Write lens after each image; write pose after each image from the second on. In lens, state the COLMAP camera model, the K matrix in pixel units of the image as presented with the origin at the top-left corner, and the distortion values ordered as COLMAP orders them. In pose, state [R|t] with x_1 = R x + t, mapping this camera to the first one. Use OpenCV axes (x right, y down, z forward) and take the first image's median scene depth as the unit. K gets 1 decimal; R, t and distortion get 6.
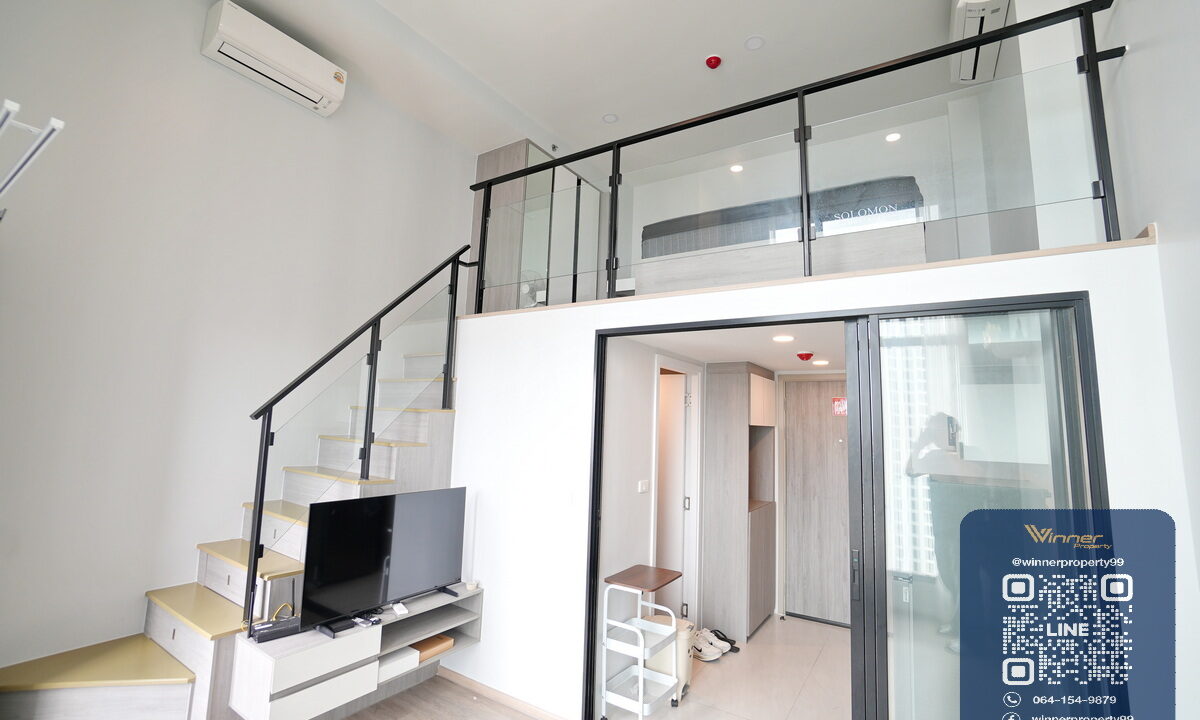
lens RADIAL K [[527.9, 0, 584.8], [0, 527.9, 351.8], [0, 0, 1]] dist [-0.065041, 0.021164]
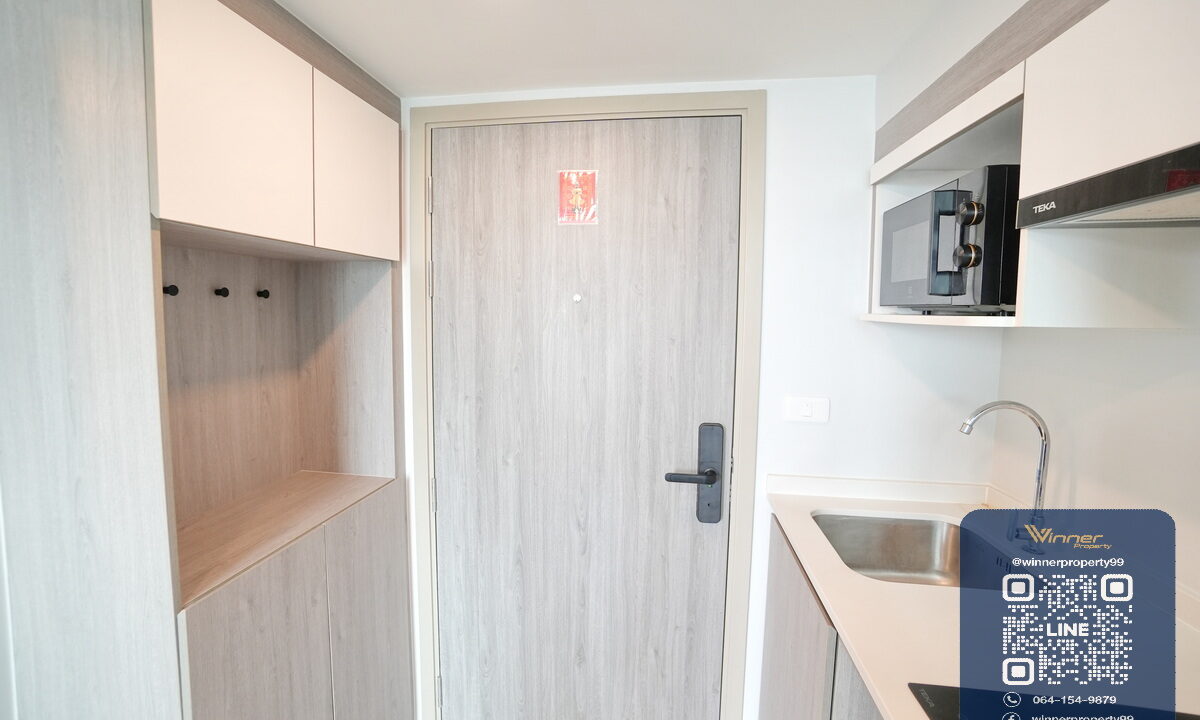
lens RADIAL K [[527.9, 0, 584.8], [0, 527.9, 351.8], [0, 0, 1]] dist [-0.065041, 0.021164]
pose [[0.910305, -0.061247, 0.409383, 0.342380], [-0.031066, 0.976096, 0.215109, 0.127526], [-0.412772, -0.208533, 0.886642, 0.662473]]
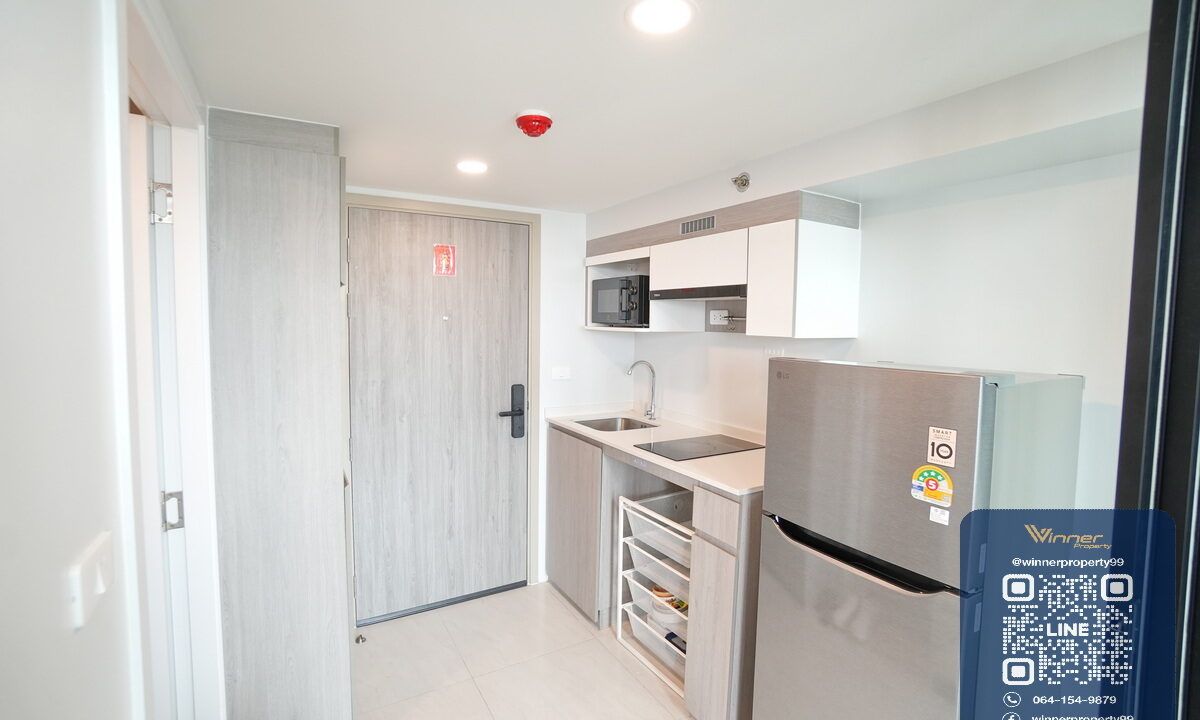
lens RADIAL K [[527.9, 0, 584.8], [0, 527.9, 351.8], [0, 0, 1]] dist [-0.065041, 0.021164]
pose [[0.456502, -0.086690, 0.885489, 0.029417], [-0.114409, 0.981260, 0.155048, 0.095315], [-0.882336, -0.172087, 0.438029, 0.573868]]
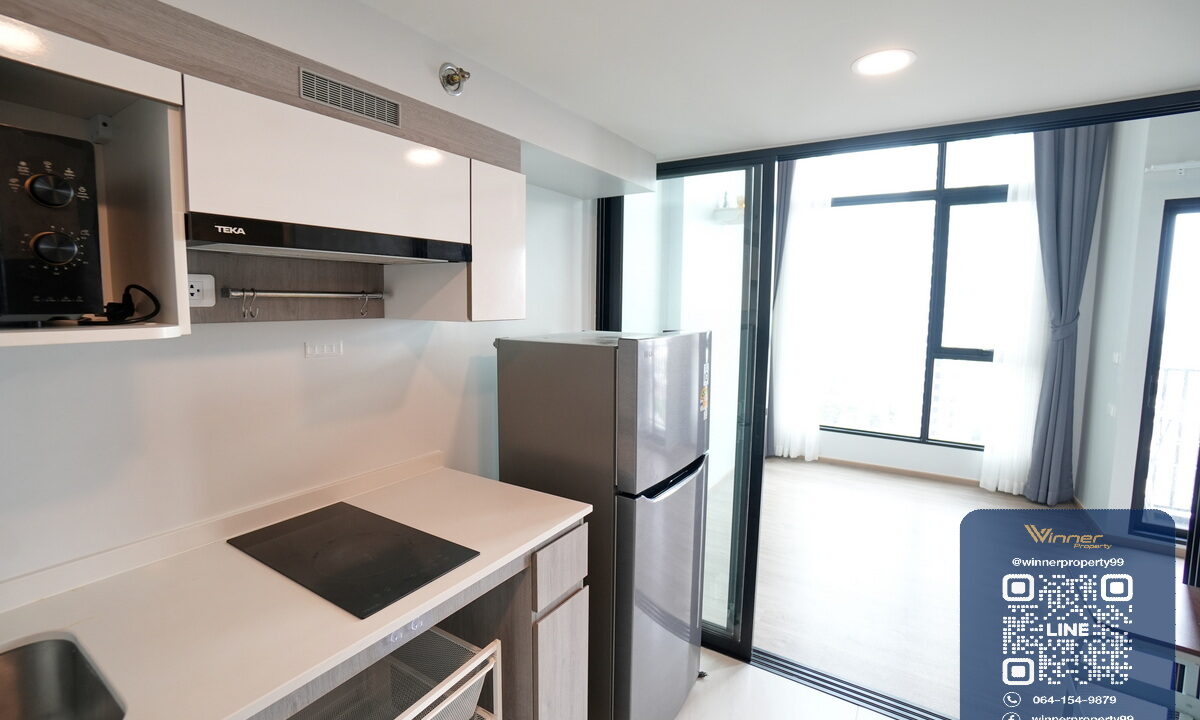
lens RADIAL K [[527.9, 0, 584.8], [0, 527.9, 351.8], [0, 0, 1]] dist [-0.065041, 0.021164]
pose [[-0.998802, -0.048924, -0.001371, 0.408552], [-0.048850, 0.998227, -0.034002, 0.157367], [0.003032, -0.033895, -0.999421, 0.937280]]
